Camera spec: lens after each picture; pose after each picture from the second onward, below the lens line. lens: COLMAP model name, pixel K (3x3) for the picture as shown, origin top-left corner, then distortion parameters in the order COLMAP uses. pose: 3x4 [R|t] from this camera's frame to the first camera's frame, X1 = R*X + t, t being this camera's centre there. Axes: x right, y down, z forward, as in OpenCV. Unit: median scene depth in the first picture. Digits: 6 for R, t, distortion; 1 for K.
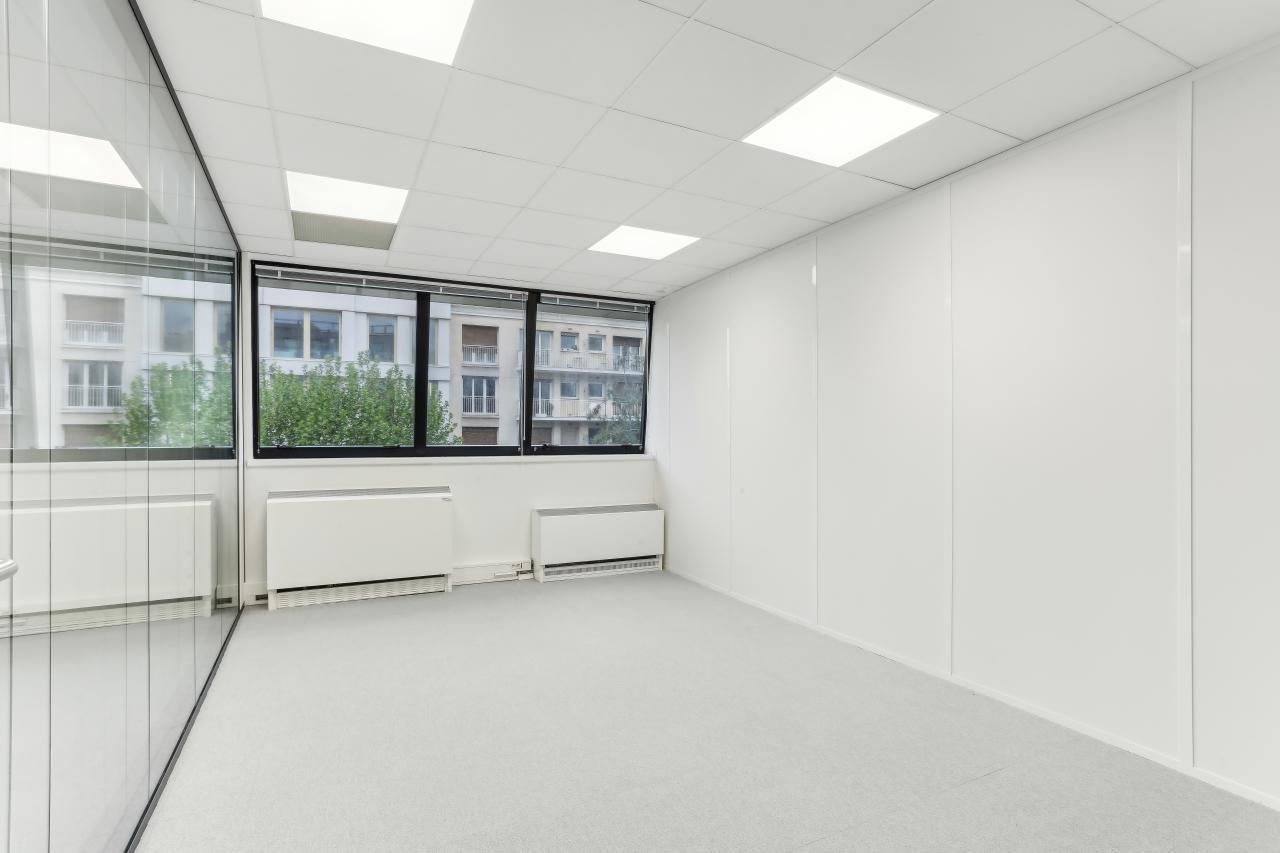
lens RADIAL K [[625.1, 0, 631.8], [0, 625.1, 437.6], [0, 0, 1]] dist [-0.033557, 0.003422]
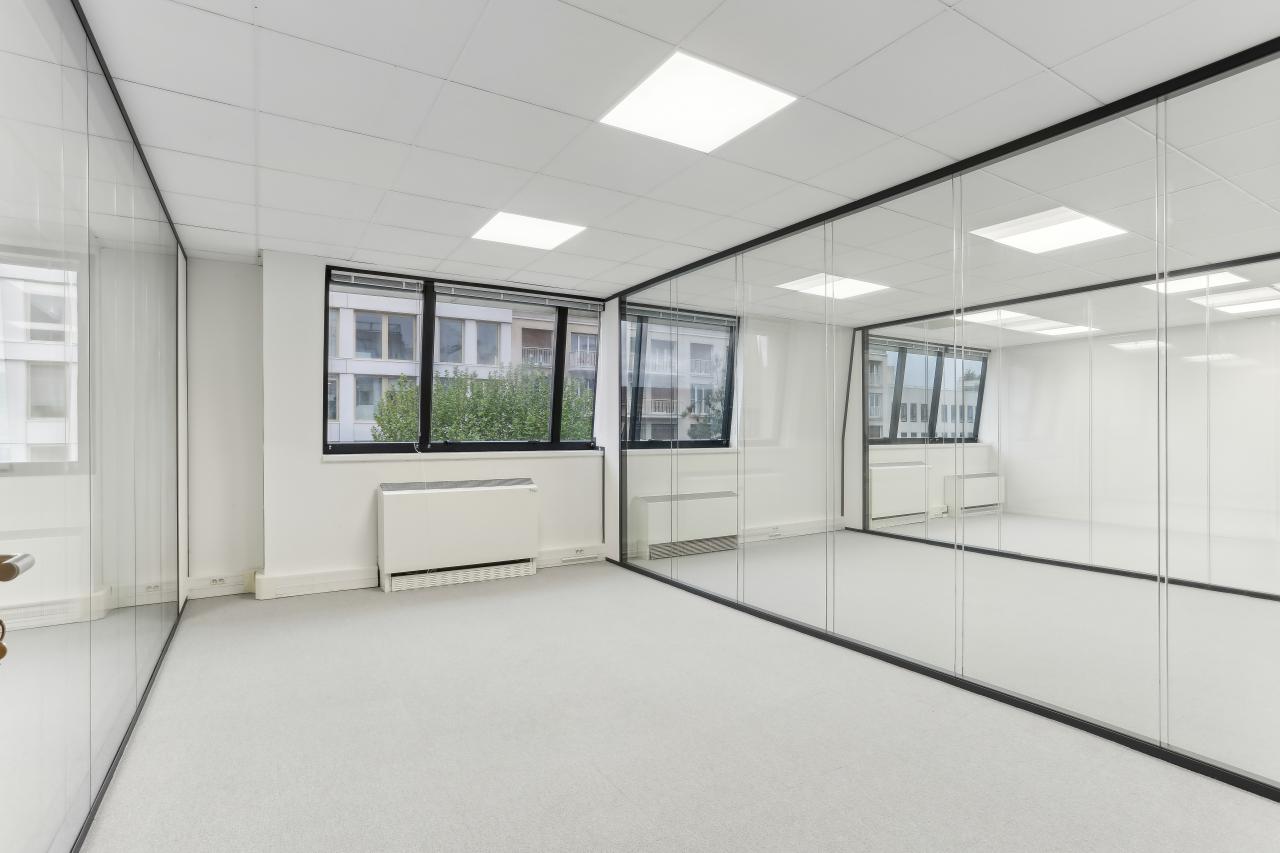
lens RADIAL K [[625.1, 0, 633.8], [0, 625.1, 422.1], [0, 0, 1]] dist [-0.033557, 0.003422]
pose [[0.994471, 0.000314, 0.105012, -0.282213], [0.001539, 0.999845, -0.017567, -0.000468], [-0.105001, 0.017632, 0.994316, -0.138740]]
